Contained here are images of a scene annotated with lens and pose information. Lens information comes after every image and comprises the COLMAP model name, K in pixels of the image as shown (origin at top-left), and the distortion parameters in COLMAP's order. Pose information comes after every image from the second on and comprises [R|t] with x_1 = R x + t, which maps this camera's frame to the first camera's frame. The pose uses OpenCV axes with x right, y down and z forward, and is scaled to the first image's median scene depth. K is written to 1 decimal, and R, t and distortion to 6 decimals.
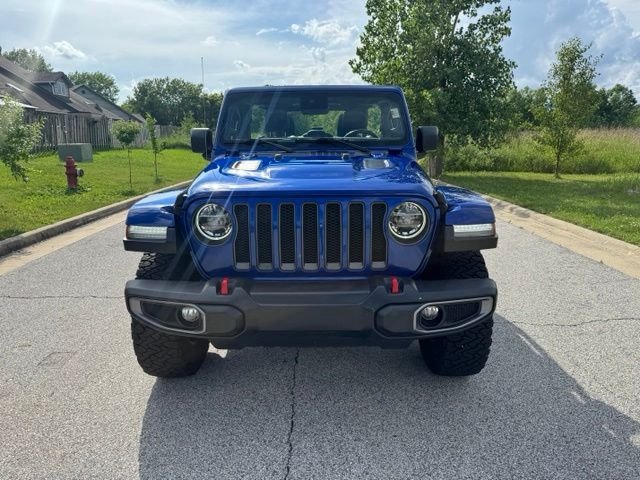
lens RADIAL K [[482.1, 0, 311.6], [0, 482.1, 229.7], [0, 0, 1]] dist [-0.003188, -0.003723]
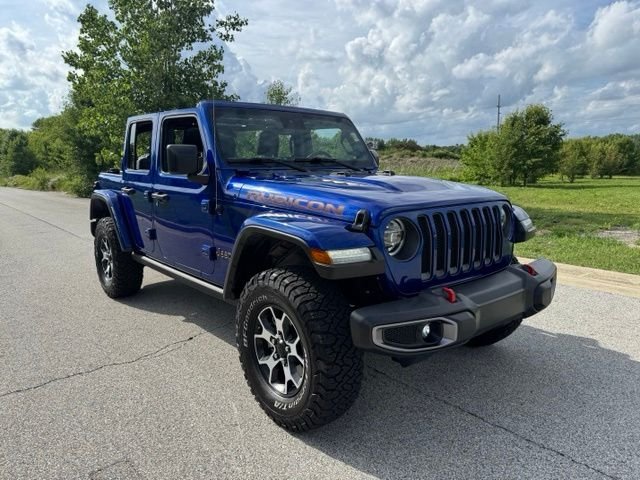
lens RADIAL K [[482.1, 0, 311.6], [0, 482.1, 229.7], [0, 0, 1]] dist [-0.003188, -0.003723]
pose [[0.749713, -0.087951, 0.655892, -0.194218], [0.127219, 0.991797, -0.012424, -0.008283], [-0.649419, 0.092756, 0.754752, 0.073618]]
